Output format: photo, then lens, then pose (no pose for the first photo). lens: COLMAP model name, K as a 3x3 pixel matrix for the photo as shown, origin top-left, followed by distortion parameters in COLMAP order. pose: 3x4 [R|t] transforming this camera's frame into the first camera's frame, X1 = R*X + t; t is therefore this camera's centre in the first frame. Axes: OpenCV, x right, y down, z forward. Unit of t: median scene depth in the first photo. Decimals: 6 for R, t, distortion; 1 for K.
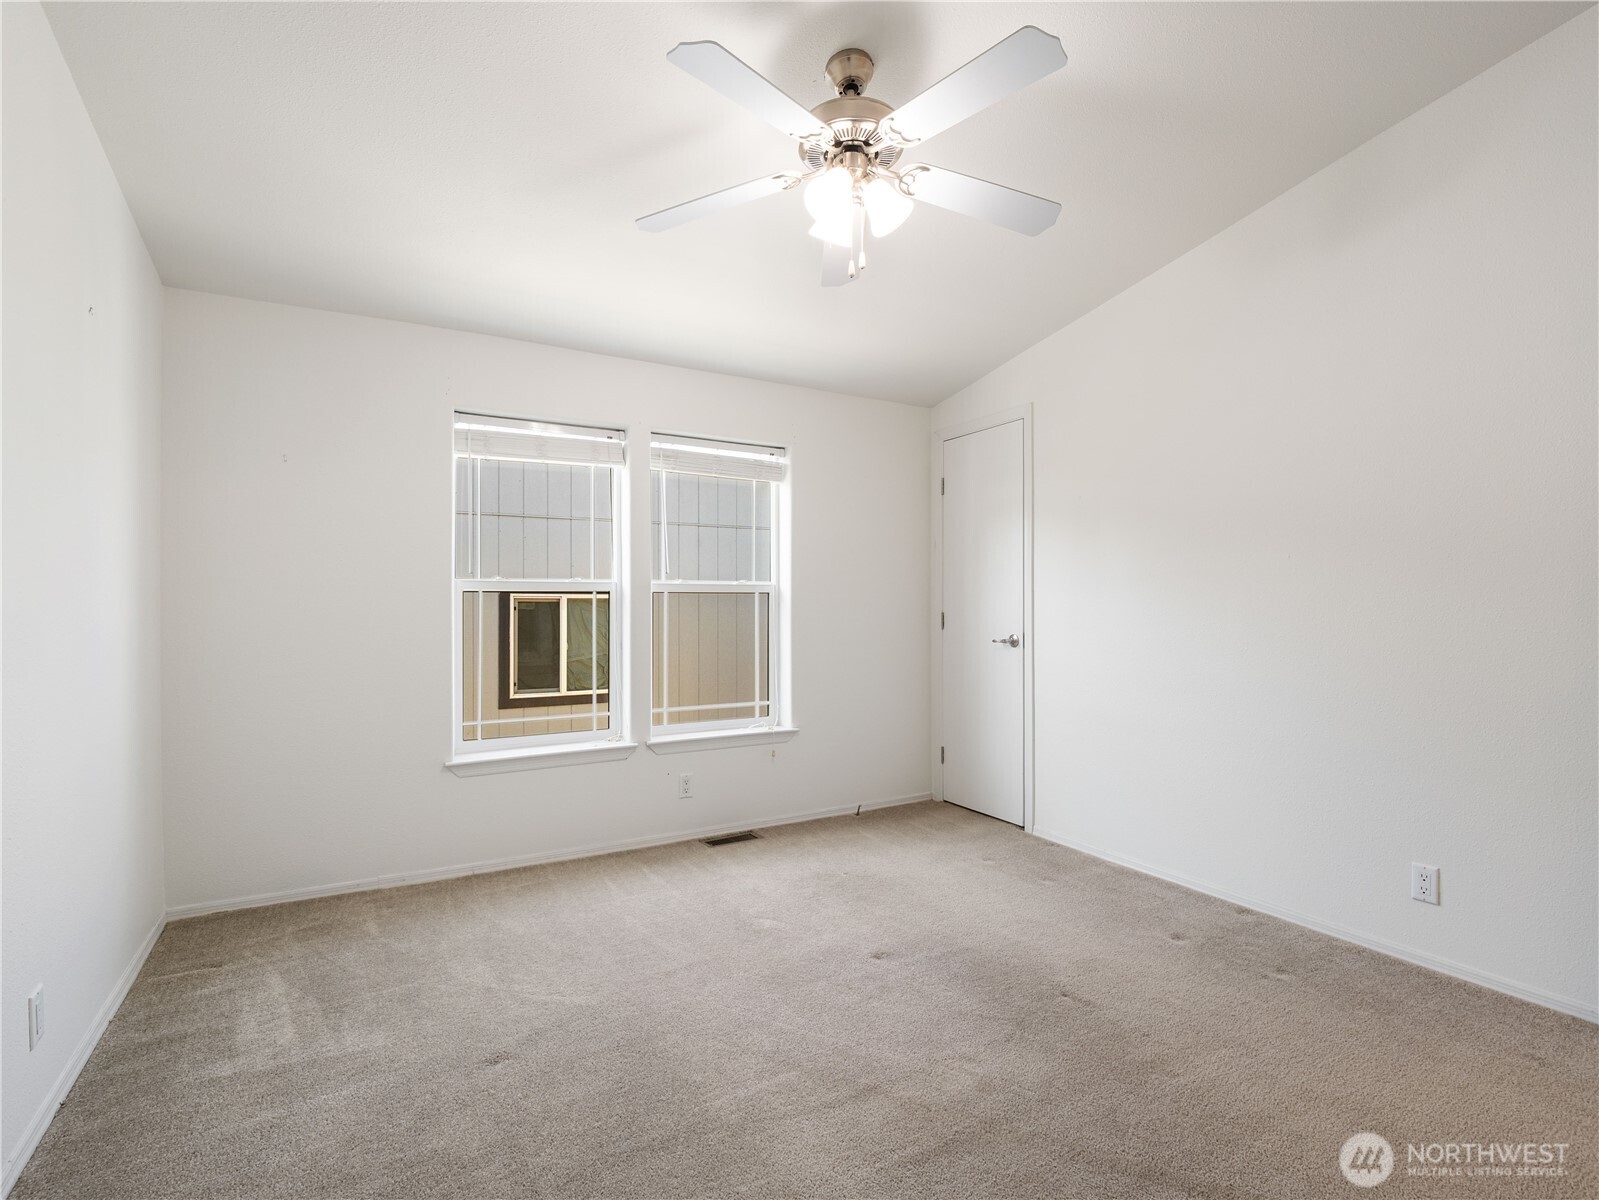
lens RADIAL K [[773.9, 0, 790.3], [0, 773.9, 611.7], [0, 0, 1]] dist [-0.013402, 0.000535]
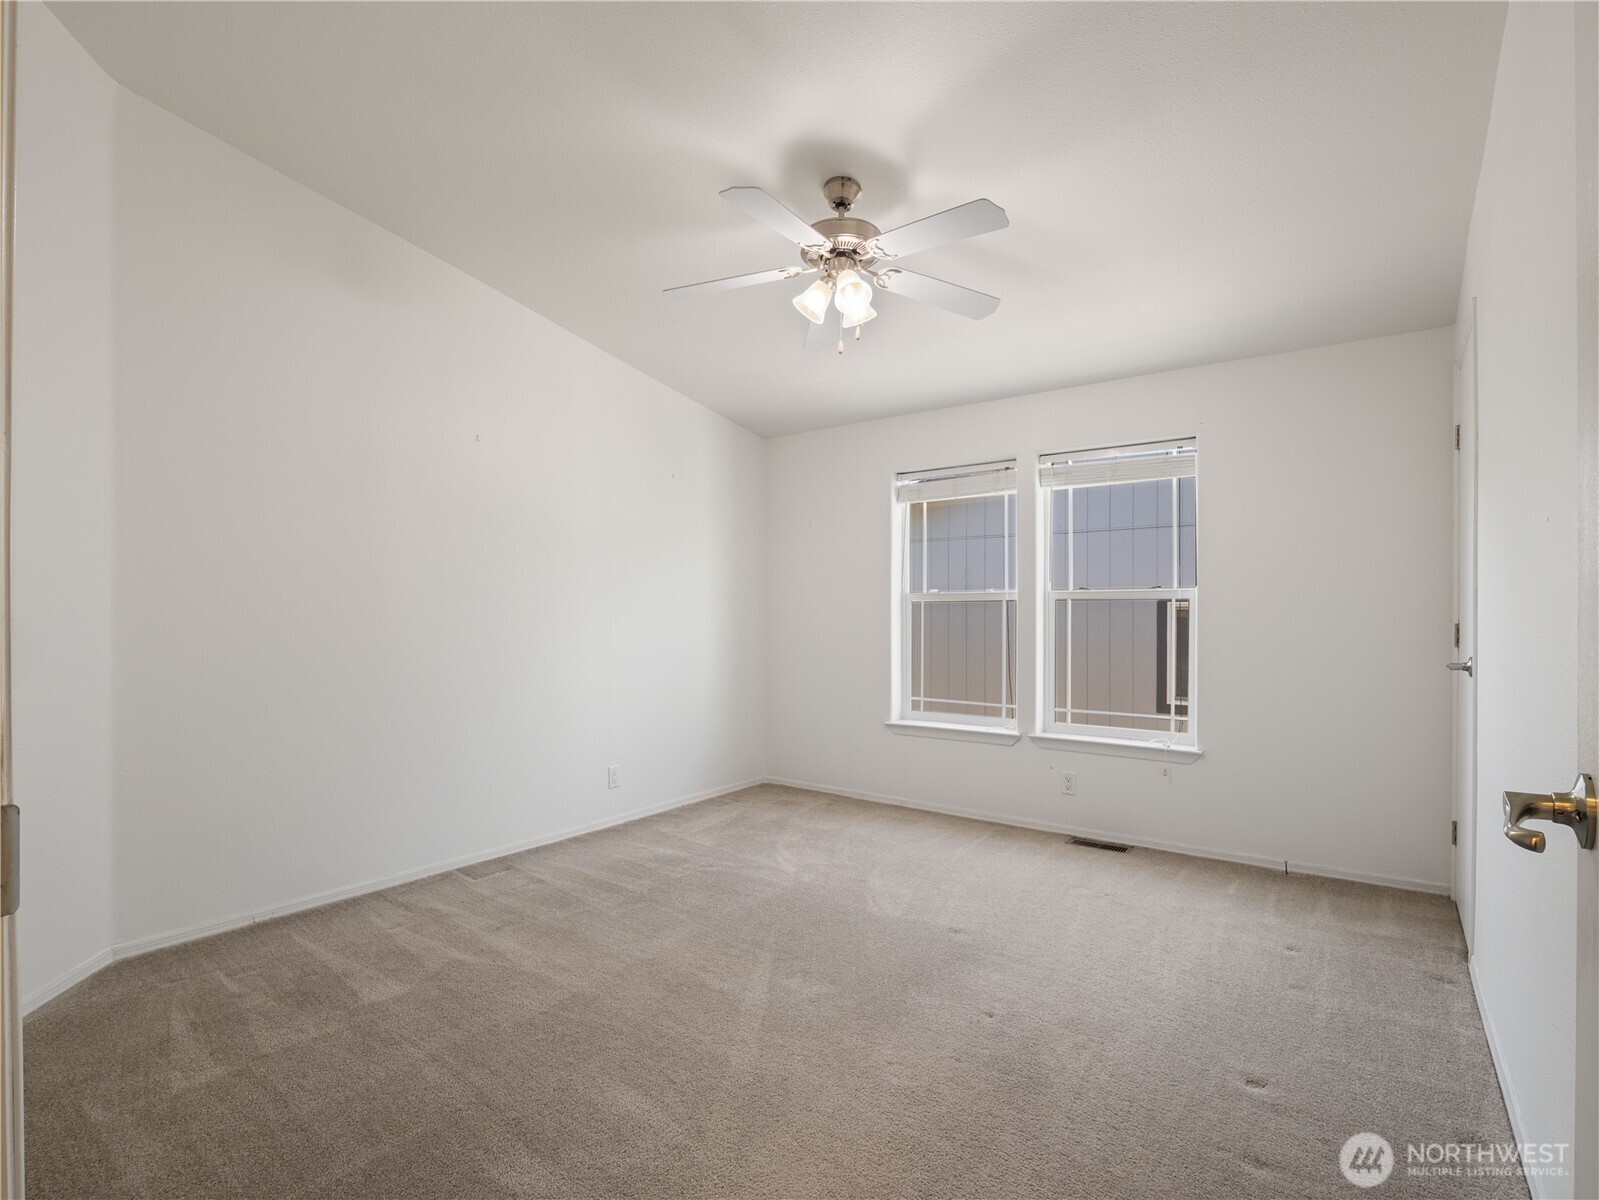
lens RADIAL K [[773.9, 0, 790.3], [0, 773.9, 611.7], [0, 0, 1]] dist [-0.013402, 0.000535]
pose [[0.401755, 0.003167, -0.915742, 0.706508], [-0.011618, 0.999931, -0.001639, -0.002991], [0.915674, 0.011298, 0.401764, 0.233975]]
